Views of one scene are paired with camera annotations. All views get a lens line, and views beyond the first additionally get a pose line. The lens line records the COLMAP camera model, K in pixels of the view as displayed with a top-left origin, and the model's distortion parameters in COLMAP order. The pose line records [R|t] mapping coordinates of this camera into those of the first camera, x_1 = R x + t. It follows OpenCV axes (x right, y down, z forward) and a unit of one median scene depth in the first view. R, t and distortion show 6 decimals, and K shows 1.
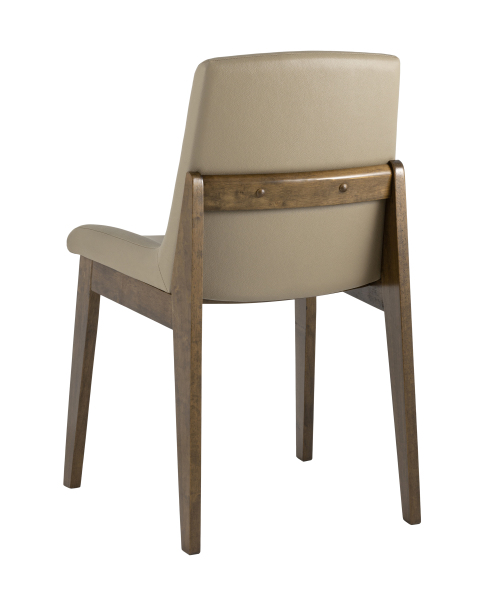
lens RADIAL K [[2117.0, 0, 240.0], [0, 2117.0, 300.0], [0, 0, 1]] dist [-0.033403, 0.249730]
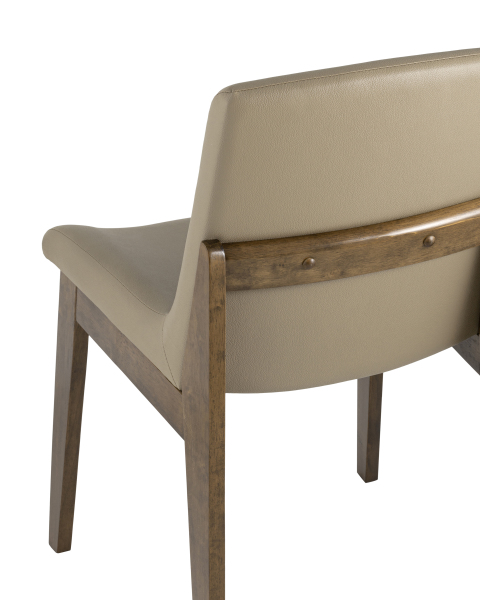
lens RADIAL K [[2117.0, 0, 240.0], [0, 2117.0, 300.0], [0, 0, 1]] dist [-0.033403, 0.249730]
pose [[0.999607, 0.003180, -0.027870, 0.006500], [0.004065, 0.966646, 0.256085, -0.214426], [0.027754, -0.256097, 0.966253, 0.329399]]
